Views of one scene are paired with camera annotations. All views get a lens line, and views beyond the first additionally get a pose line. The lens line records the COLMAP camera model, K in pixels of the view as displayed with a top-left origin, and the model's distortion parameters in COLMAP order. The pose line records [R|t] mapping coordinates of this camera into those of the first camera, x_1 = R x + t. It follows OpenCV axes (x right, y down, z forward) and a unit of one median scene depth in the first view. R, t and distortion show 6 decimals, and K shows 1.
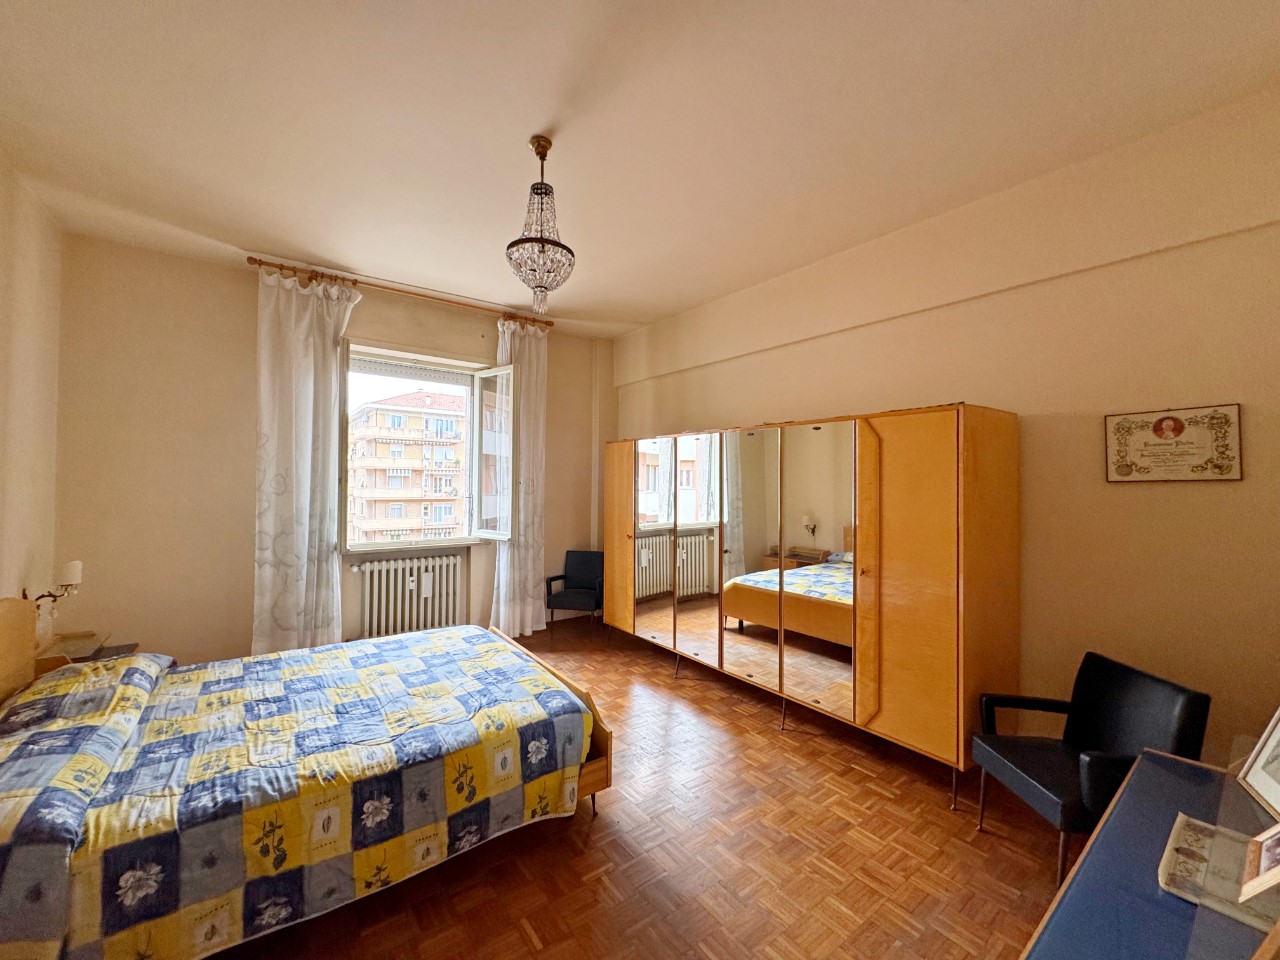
lens RADIAL K [[512.6, 0, 642.6], [0, 512.6, 475.3], [0, 0, 1]] dist [-0.004320, 0.001048]
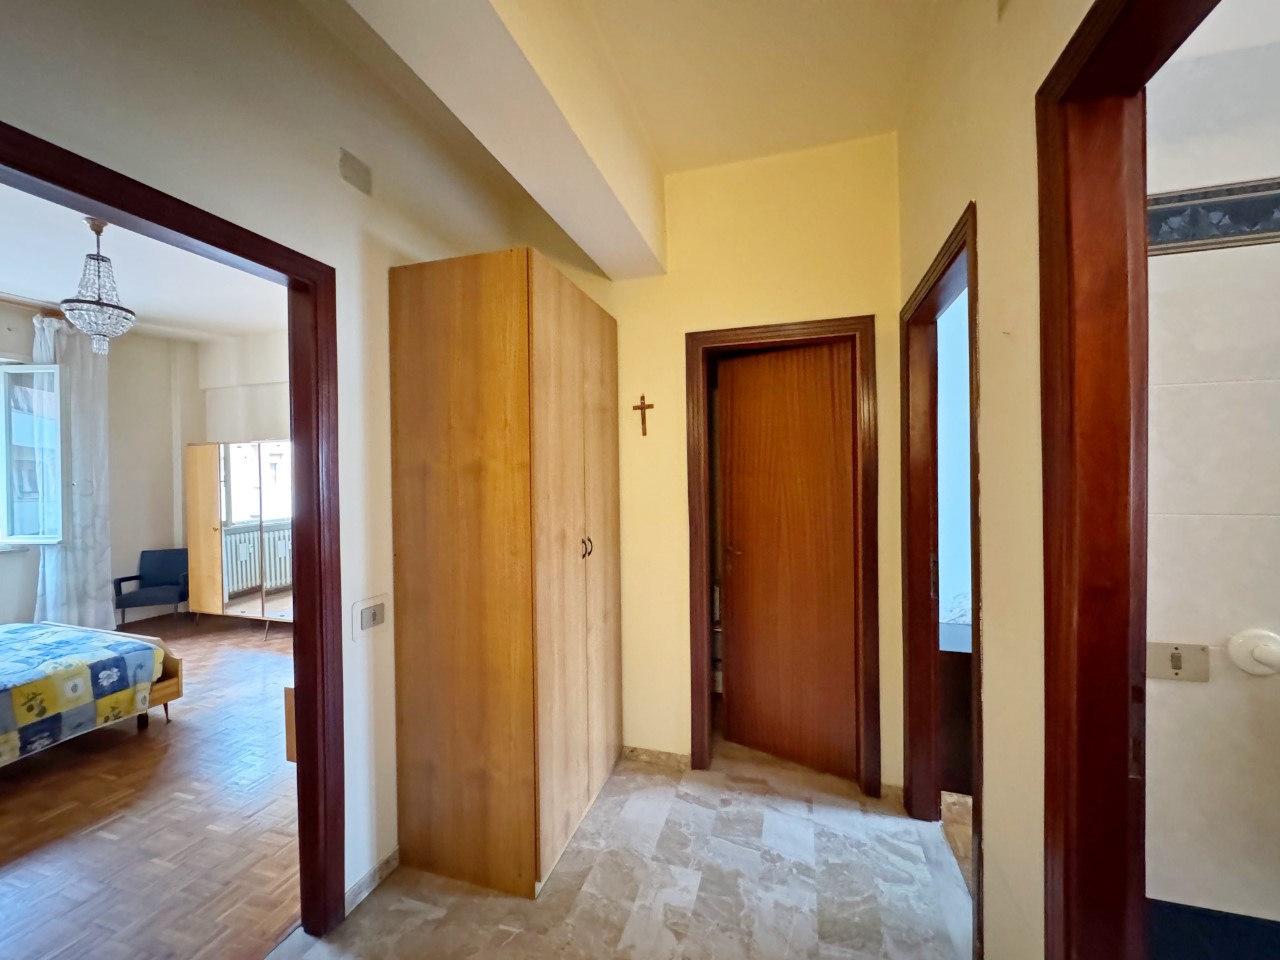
lens RADIAL K [[512.6, 0, 640.1], [0, 512.6, 479.6], [0, 0, 1]] dist [-0.004320, 0.001048]
pose [[0.815165, -0.021993, 0.578811, 0.142968], [0.009905, 0.999662, 0.024035, -0.013918], [-0.579144, -0.013859, 0.815108, -0.760087]]
